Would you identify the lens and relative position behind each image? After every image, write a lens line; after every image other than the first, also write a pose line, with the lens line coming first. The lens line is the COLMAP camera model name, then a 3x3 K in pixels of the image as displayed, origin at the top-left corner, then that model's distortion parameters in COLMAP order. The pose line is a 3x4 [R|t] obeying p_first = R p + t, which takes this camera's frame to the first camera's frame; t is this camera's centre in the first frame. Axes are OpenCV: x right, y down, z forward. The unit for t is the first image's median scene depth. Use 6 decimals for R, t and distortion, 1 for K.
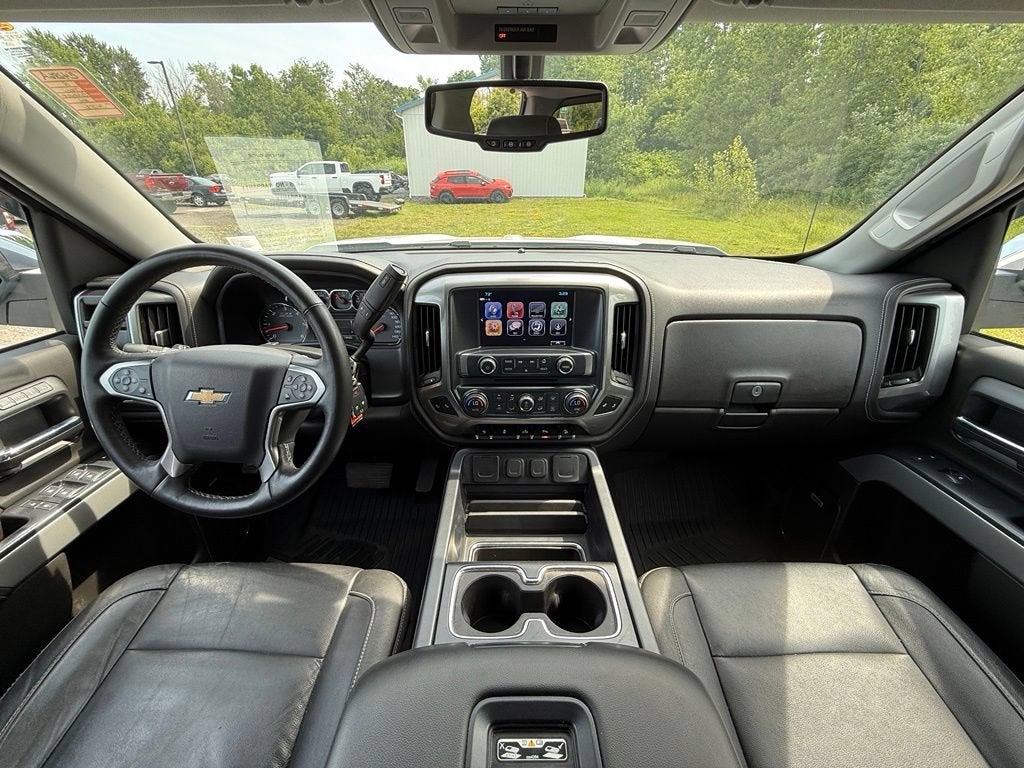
lens RADIAL K [[414.7, 0, 507.4], [0, 414.7, 378.9], [0, 0, 1]] dist [0.002972, 0.000312]
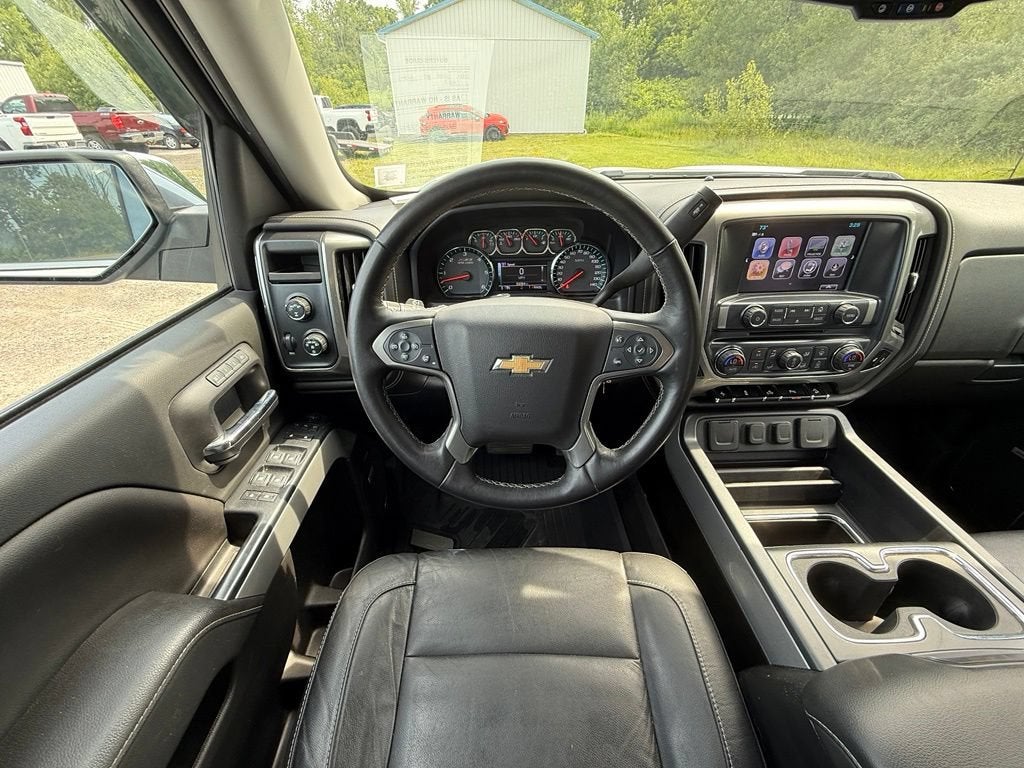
lens RADIAL K [[414.7, 0, 507.4], [0, 414.7, 378.9], [0, 0, 1]] dist [0.002972, 0.000312]
pose [[0.999449, -0.026585, 0.019879, -0.554563], [0.024063, 0.992741, 0.117838, -0.017344], [-0.022868, -0.117294, 0.992834, 0.161277]]
